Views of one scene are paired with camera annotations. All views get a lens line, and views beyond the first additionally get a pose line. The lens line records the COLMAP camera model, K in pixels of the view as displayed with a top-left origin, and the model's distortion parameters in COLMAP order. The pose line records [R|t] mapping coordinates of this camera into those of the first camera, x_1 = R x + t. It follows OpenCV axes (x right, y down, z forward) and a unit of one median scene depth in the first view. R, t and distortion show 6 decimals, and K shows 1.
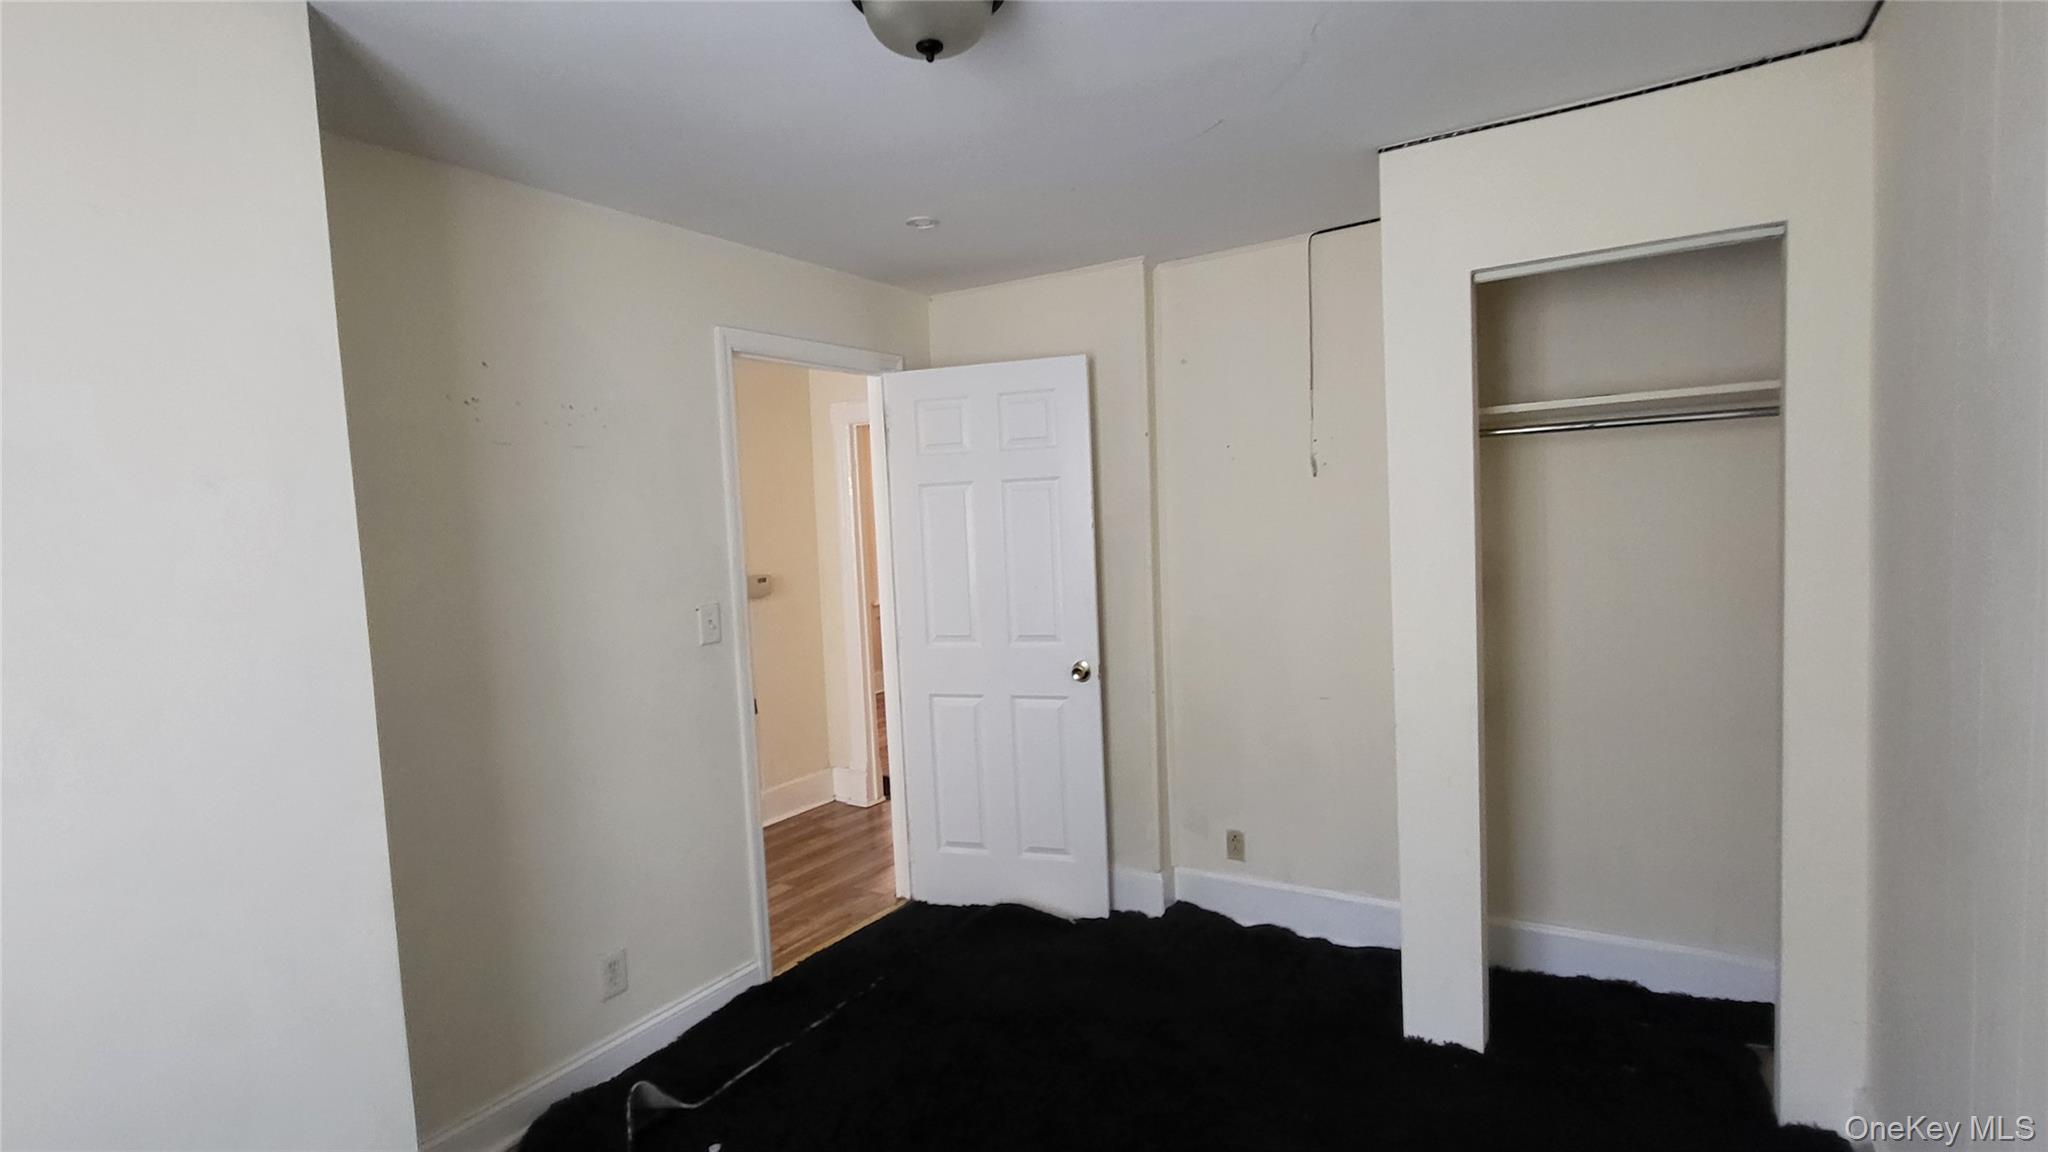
lens RADIAL K [[956.8, 0, 1018.9], [0, 956.8, 559.9], [0, 0, 1]] dist [-0.000792, -0.000529]
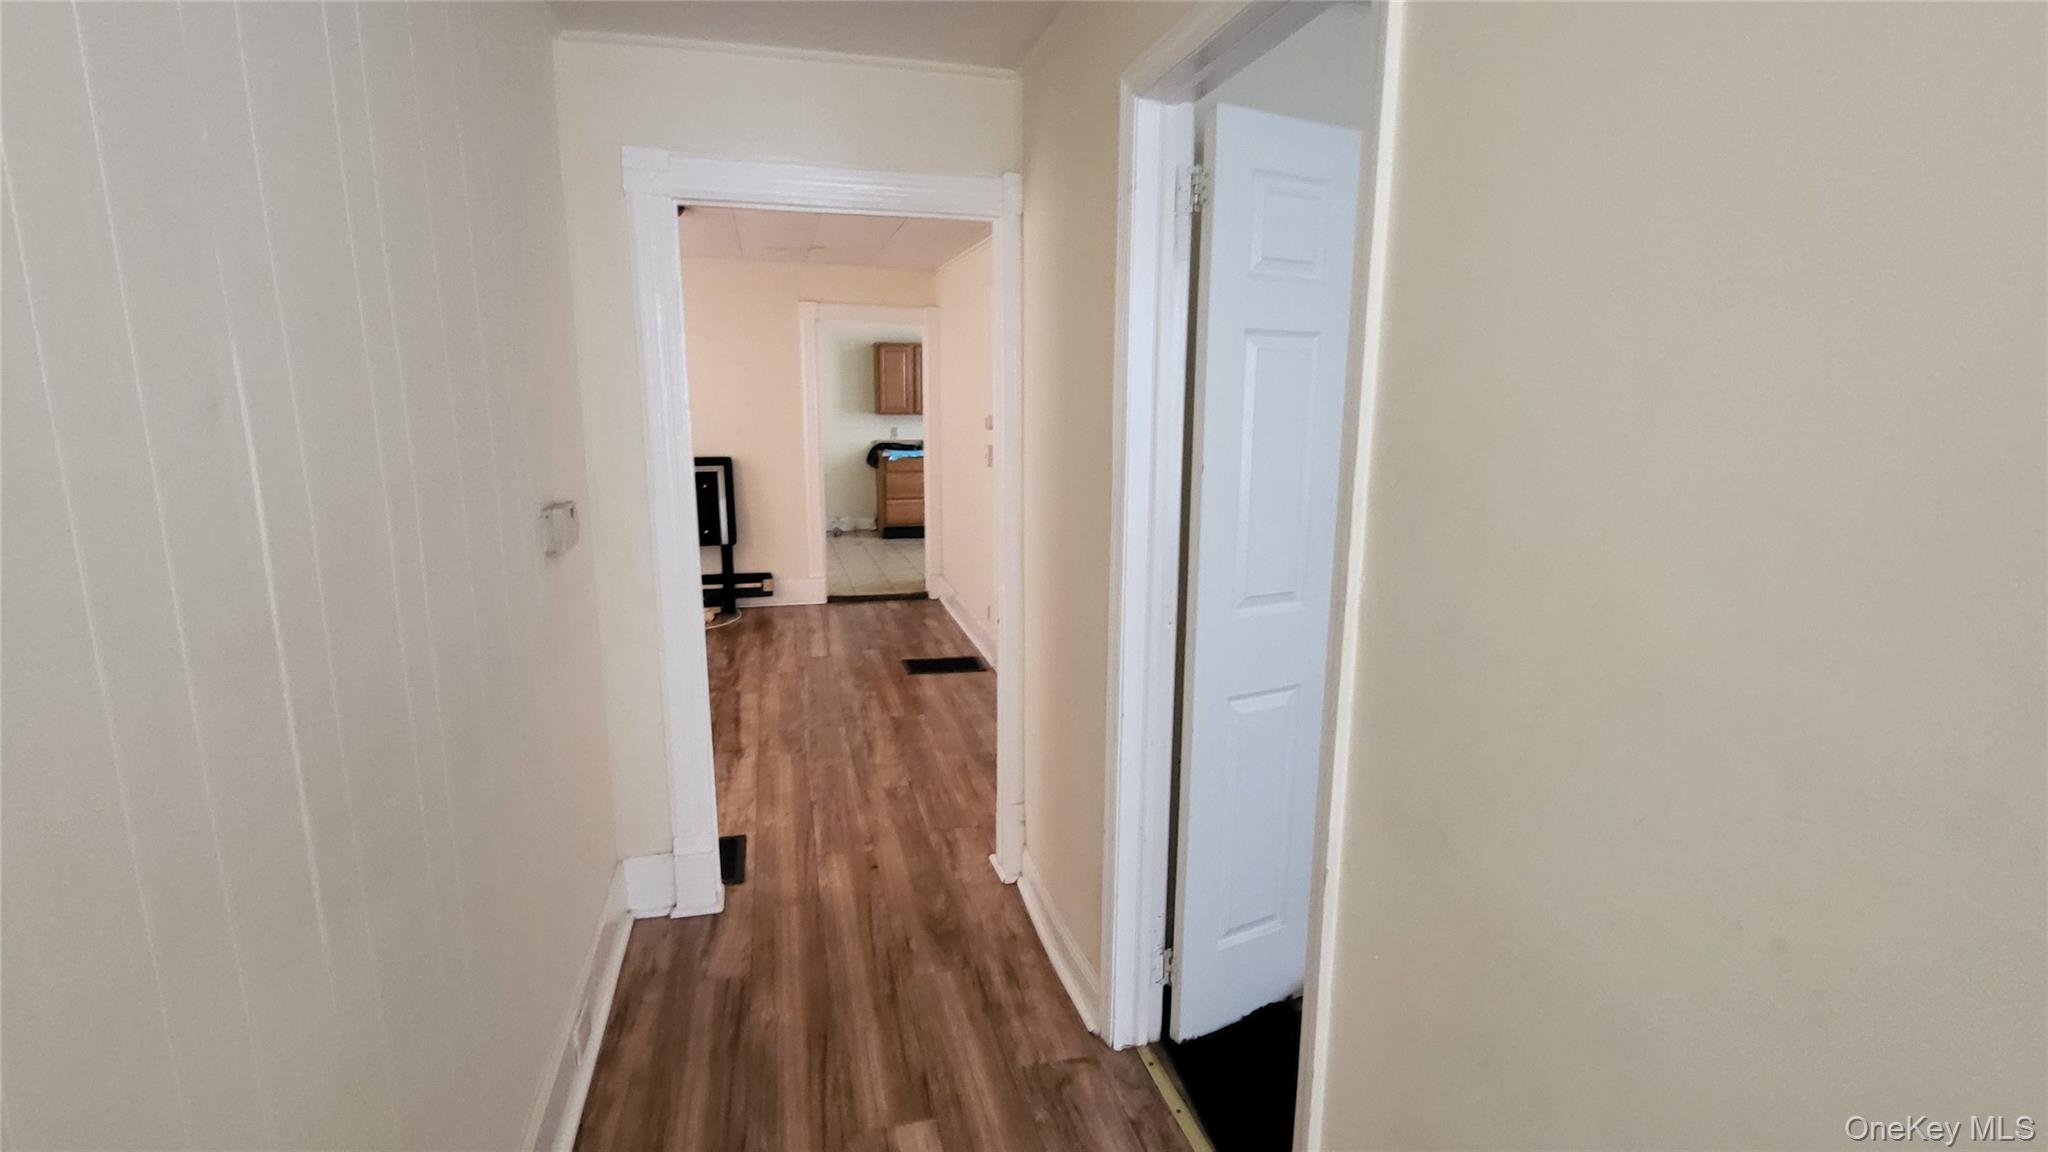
lens RADIAL K [[956.8, 0, 1018.9], [0, 956.8, 559.9], [0, 0, 1]] dist [-0.000792, -0.000529]
pose [[0.687035, -0.071512, 0.723097, -0.619634], [0.004702, 0.995562, 0.093991, 0.001839], [-0.726609, -0.061175, 0.684322, 0.727700]]
